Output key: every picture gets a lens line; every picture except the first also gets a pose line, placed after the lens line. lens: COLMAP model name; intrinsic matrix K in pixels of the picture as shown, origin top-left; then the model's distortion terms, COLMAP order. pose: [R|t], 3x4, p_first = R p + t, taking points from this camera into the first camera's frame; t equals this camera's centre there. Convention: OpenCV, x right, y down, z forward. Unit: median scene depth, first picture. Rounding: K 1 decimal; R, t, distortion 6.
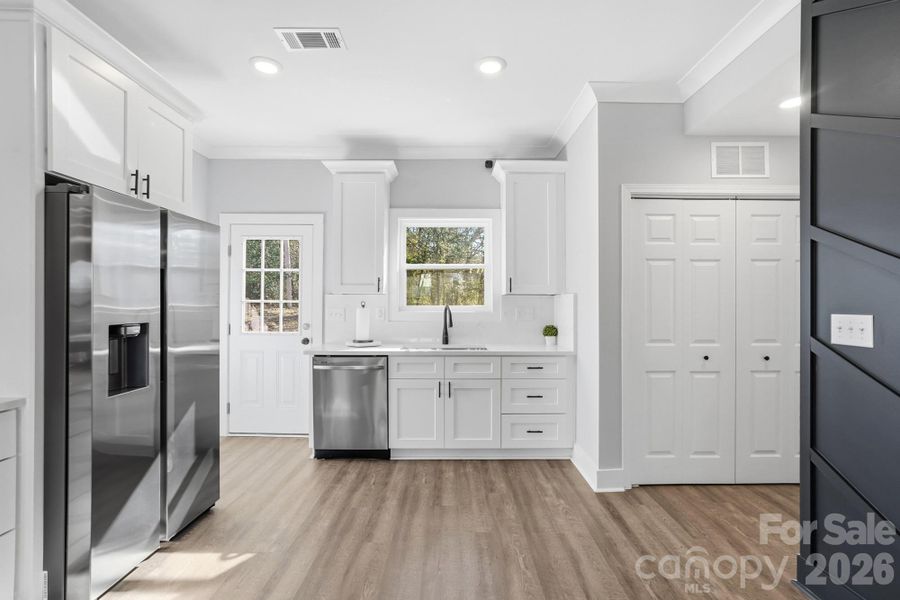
lens RADIAL K [[420.2, 0, 453.6], [0, 420.2, 303.6], [0, 0, 1]] dist [-0.037531, 0.026012]
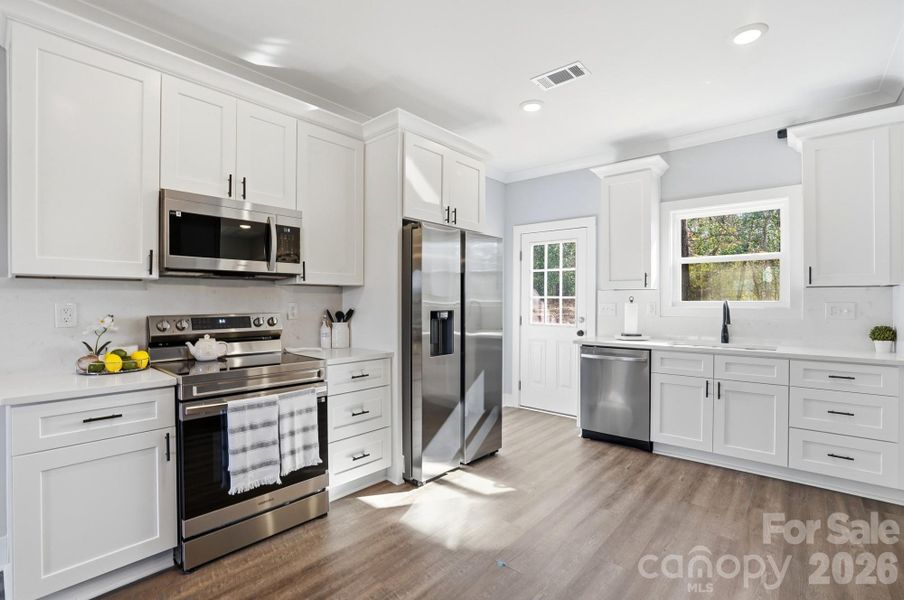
lens RADIAL K [[423.4, 0, 452.8], [0, 423.4, 304.3], [0, 0, 1]] dist [-0.062940, 0.026334]
pose [[0.755772, 0.003403, -0.654826, 0.148936], [-0.001246, 0.999992, 0.003757, 0.012232], [0.654834, -0.002024, 0.755770, -0.078547]]
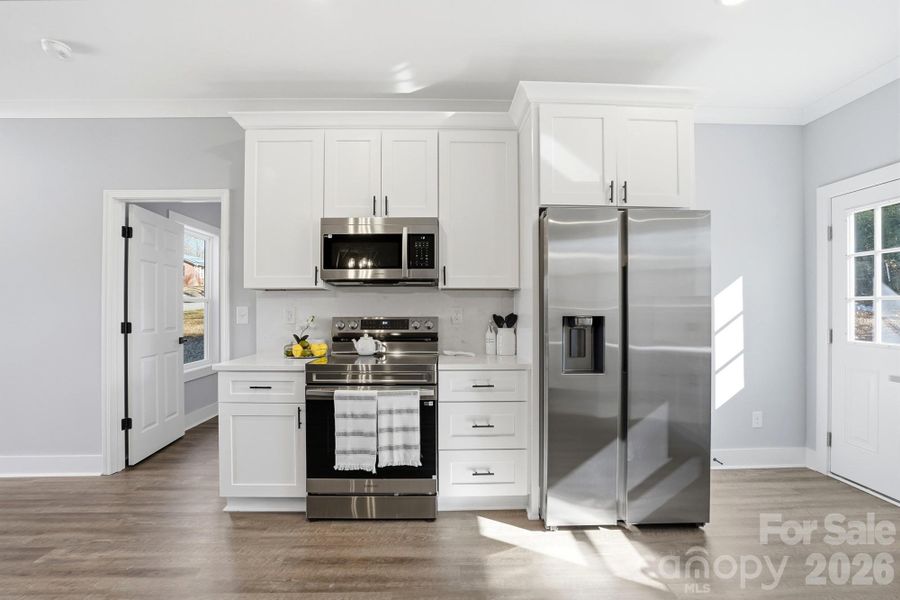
lens RADIAL K [[421.5, 0, 450.8], [0, 421.5, 304.2], [0, 0, 1]] dist [-0.062940, 0.026334]
pose [[0.026695, -0.008815, -0.999605, 0.233606], [-0.001703, 0.999959, -0.008864, 0.015081], [0.999642, 0.001939, 0.026678, 0.350772]]
